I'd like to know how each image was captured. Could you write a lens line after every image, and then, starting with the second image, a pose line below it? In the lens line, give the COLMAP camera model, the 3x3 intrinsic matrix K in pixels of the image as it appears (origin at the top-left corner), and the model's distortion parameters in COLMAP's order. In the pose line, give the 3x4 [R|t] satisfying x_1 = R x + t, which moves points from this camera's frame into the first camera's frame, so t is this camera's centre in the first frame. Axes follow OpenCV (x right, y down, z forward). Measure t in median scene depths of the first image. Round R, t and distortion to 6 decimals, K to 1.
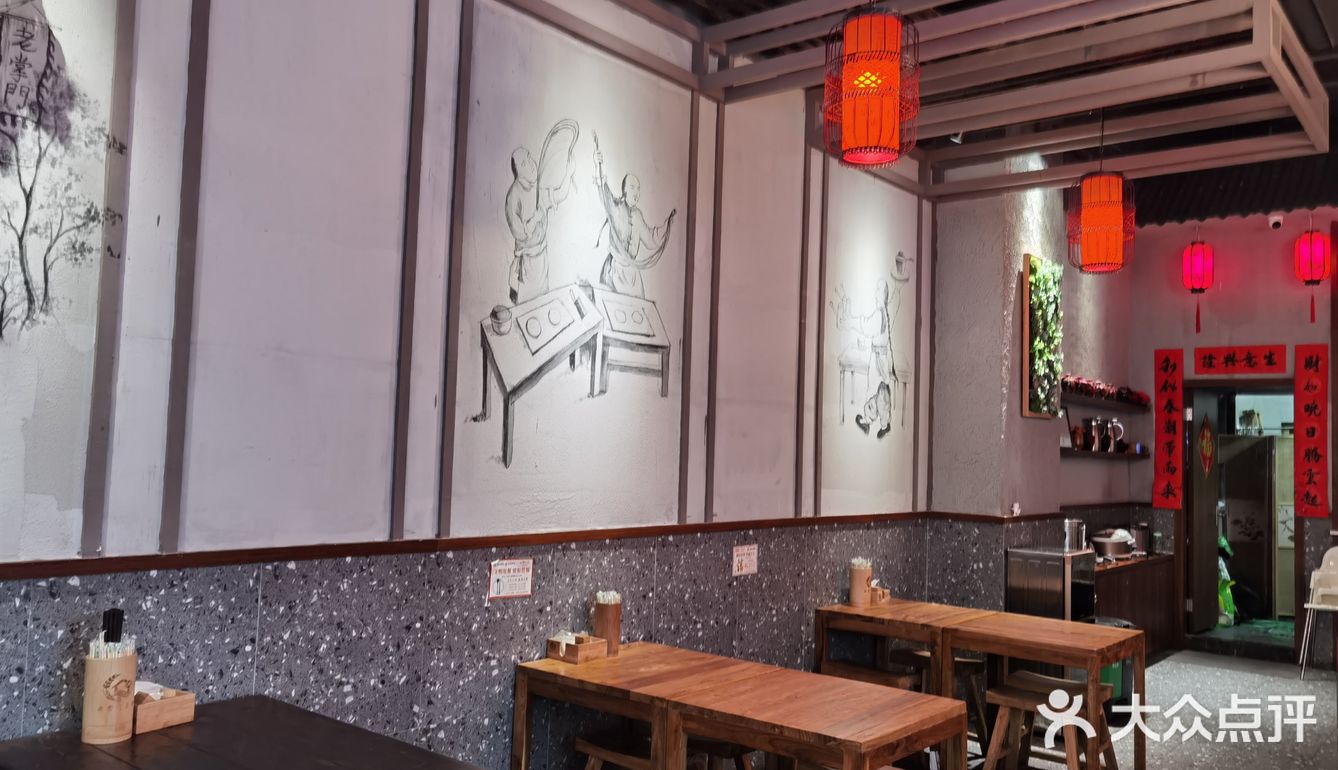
lens RADIAL K [[1040.6, 0, 669.0], [0, 1040.6, 385.0], [0, 0, 1]] dist [0.009250, 0.009550]
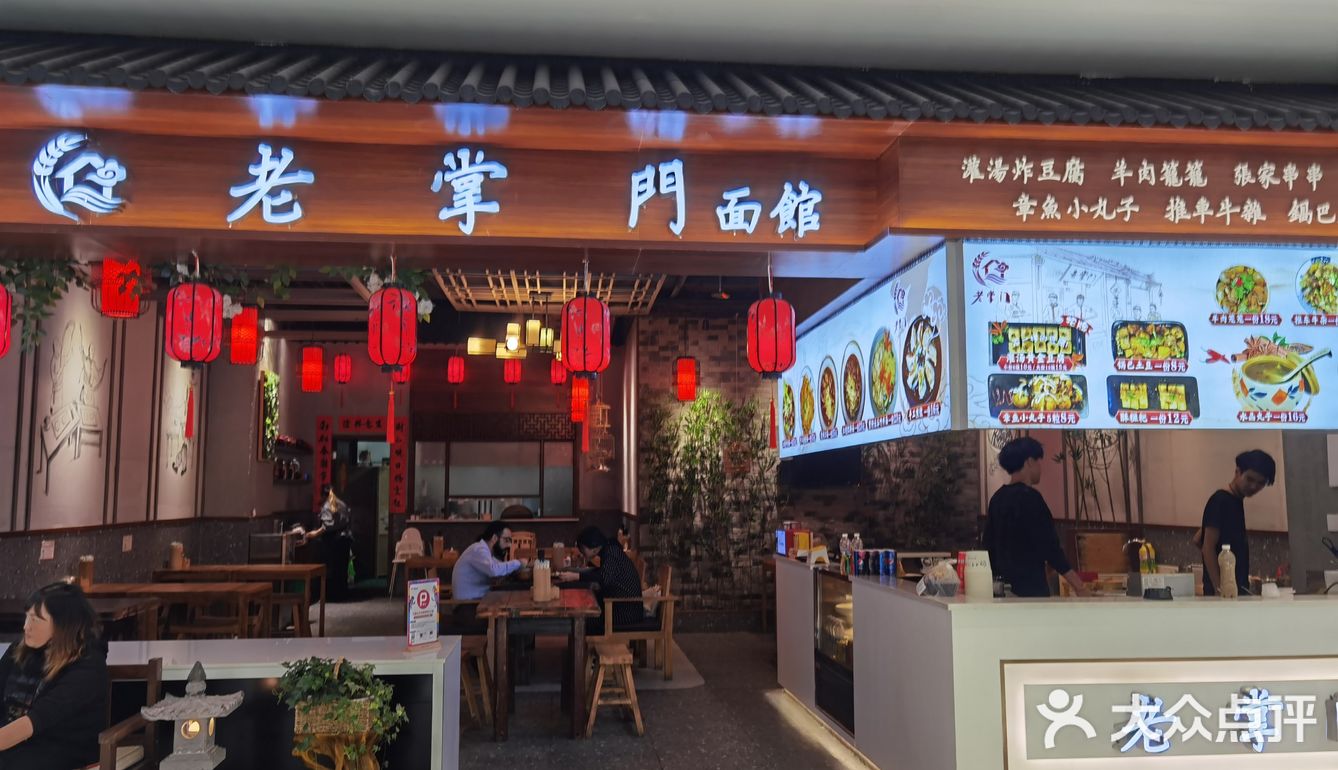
lens RADIAL K [[1040.6, 0, 669.0], [0, 1040.6, 385.0], [0, 0, 1]] dist [0.009250, 0.009550]
pose [[0.695777, 0.036356, 0.717337, -0.456892], [-0.016956, 0.999271, -0.034198, -0.050892], [-0.718058, 0.011631, 0.695886, -0.755958]]
